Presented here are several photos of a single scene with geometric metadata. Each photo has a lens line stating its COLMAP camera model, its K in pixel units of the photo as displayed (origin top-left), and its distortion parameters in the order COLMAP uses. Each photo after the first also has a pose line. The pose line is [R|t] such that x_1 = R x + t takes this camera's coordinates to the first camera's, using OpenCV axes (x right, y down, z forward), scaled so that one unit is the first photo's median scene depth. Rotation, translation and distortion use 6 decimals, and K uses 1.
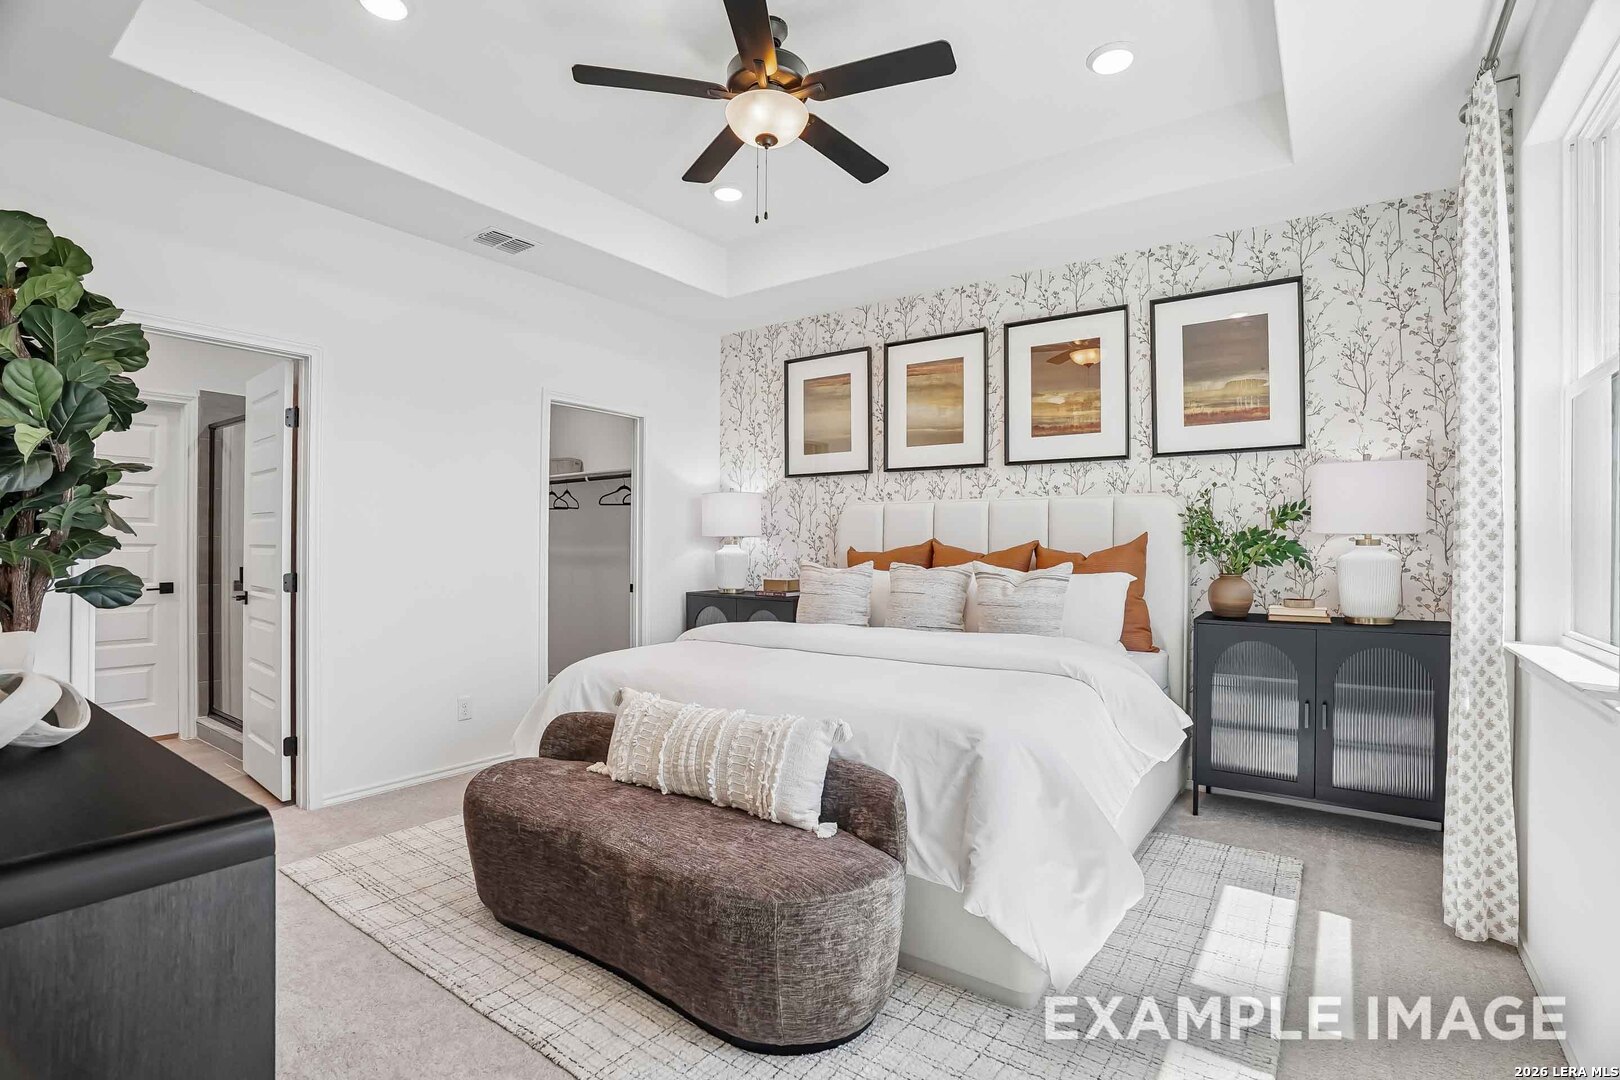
lens RADIAL K [[743.8, 0, 808.5], [0, 743.8, 541.6], [0, 0, 1]] dist [-0.017021, 0.003813]
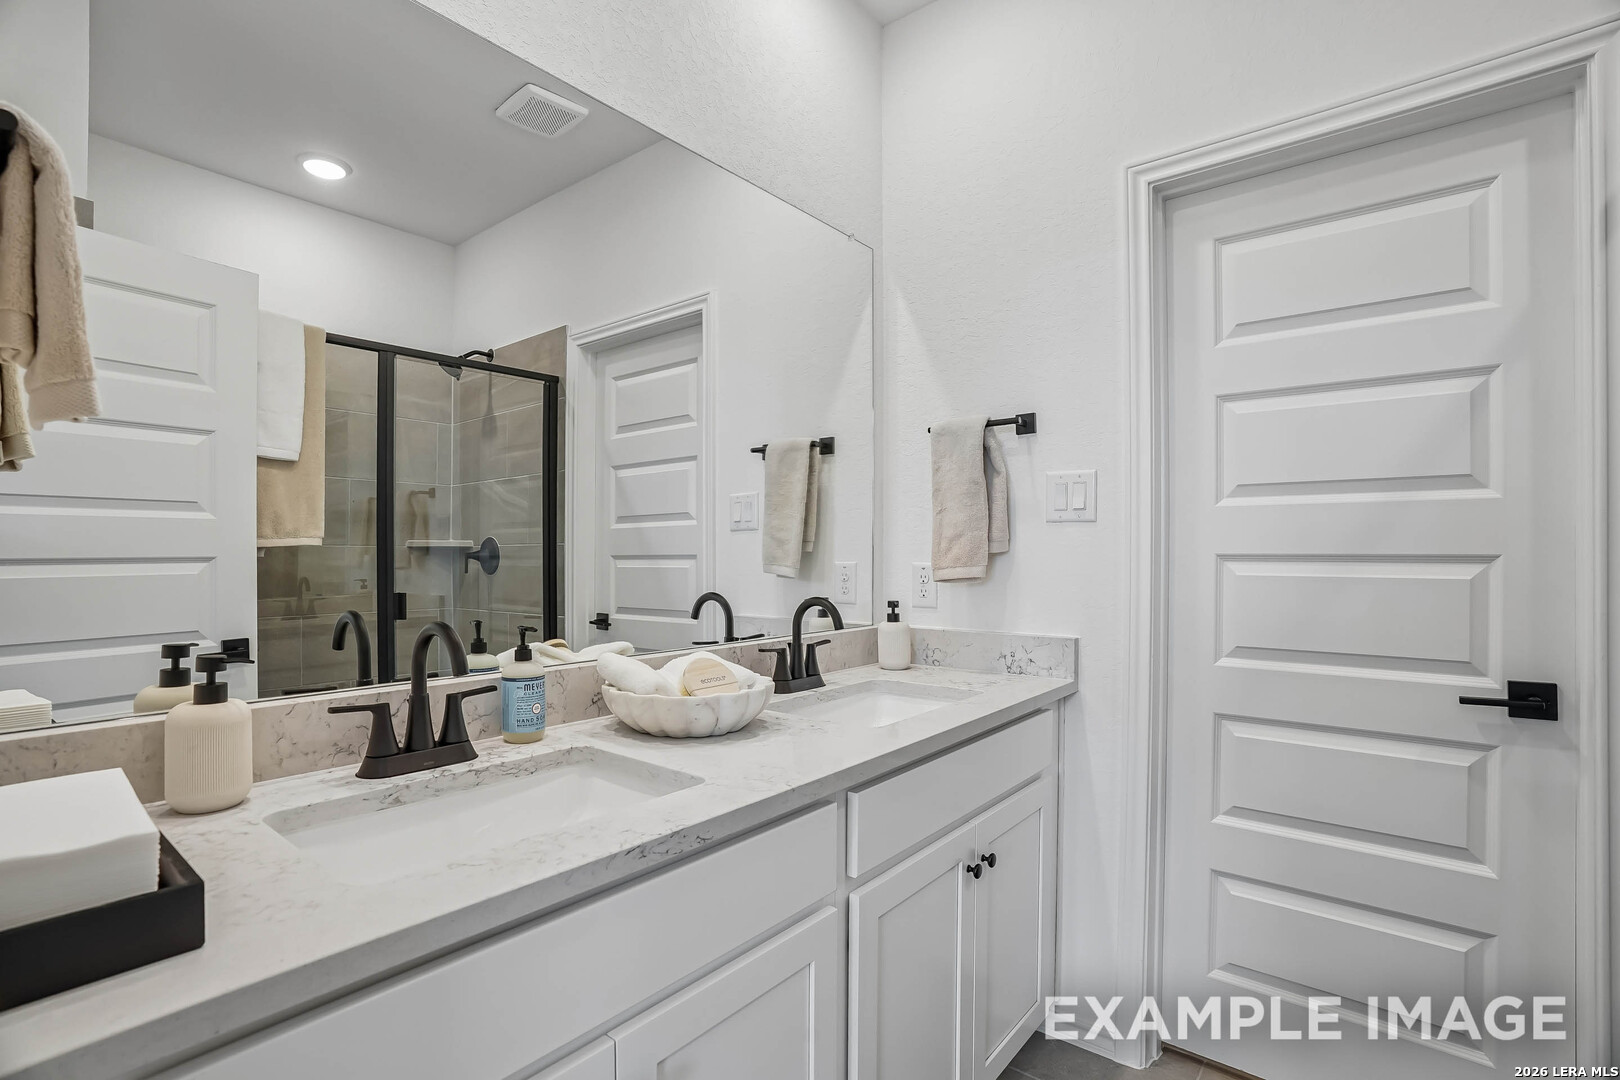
lens RADIAL K [[743.8, 0, 809.6], [0, 743.8, 551.3], [0, 0, 1]] dist [-0.017021, 0.003813]
pose [[-0.055084, -0.013181, -0.998395, -0.560517], [0.004646, 0.999899, -0.013457, 0.004529], [0.998471, -0.005380, -0.055017, 0.727554]]
